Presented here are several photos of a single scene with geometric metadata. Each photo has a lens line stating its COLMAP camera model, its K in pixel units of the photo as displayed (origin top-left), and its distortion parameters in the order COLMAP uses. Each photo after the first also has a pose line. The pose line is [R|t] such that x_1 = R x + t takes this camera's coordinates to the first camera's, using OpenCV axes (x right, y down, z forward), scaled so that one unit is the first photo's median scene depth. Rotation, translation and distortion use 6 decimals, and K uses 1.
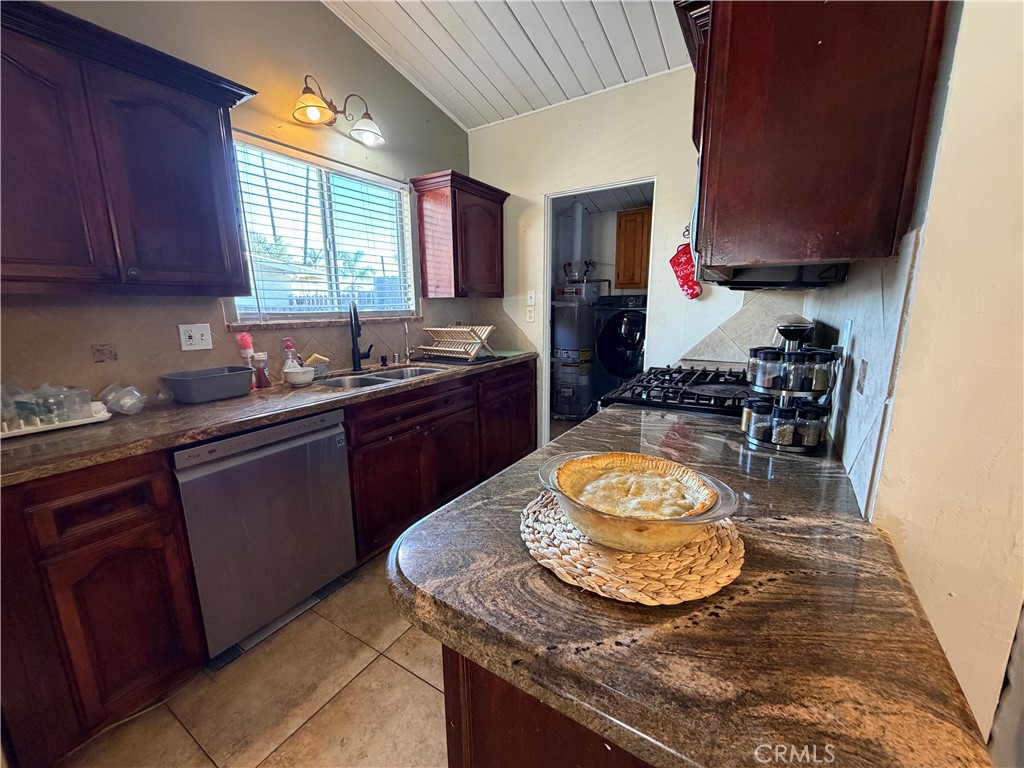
lens RADIAL K [[407.2, 0, 508.8], [0, 407.2, 384.1], [0, 0, 1]] dist [0.001224, 0.000138]
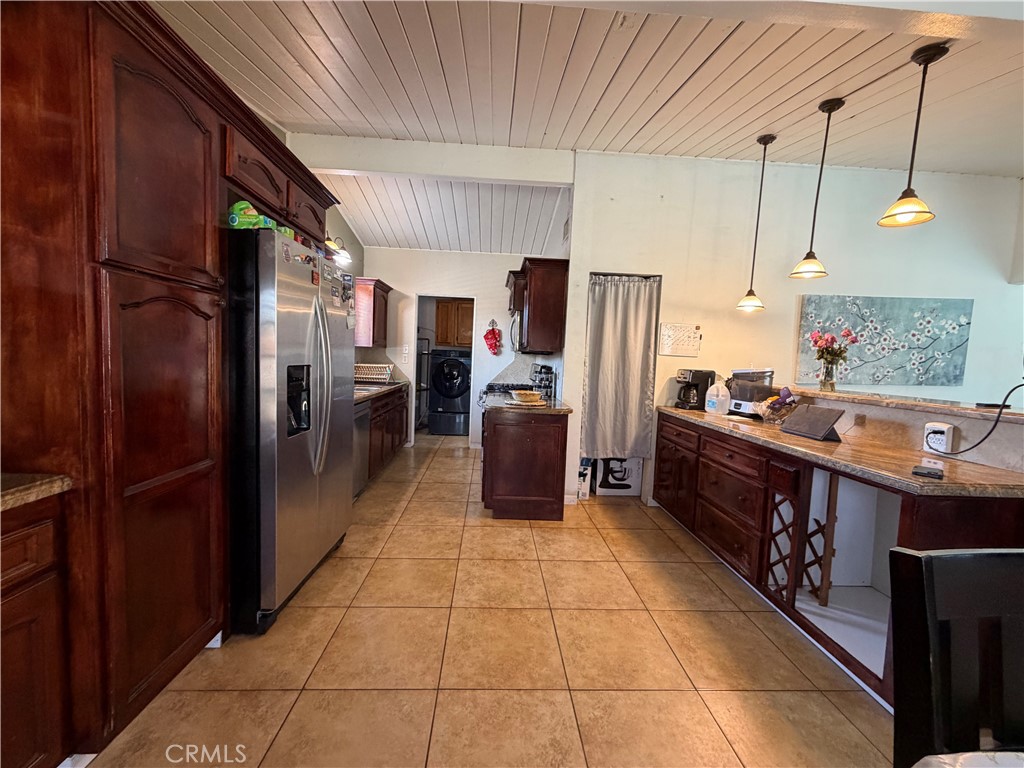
lens RADIAL K [[407.2, 0, 508.8], [0, 407.2, 384.1], [0, 0, 1]] dist [0.001224, 0.000138]
pose [[0.823968, 0.010206, 0.566545, -0.744019], [0.055980, 0.993480, -0.099313, 0.168691], [-0.563865, 0.113546, 0.818024, -0.825514]]
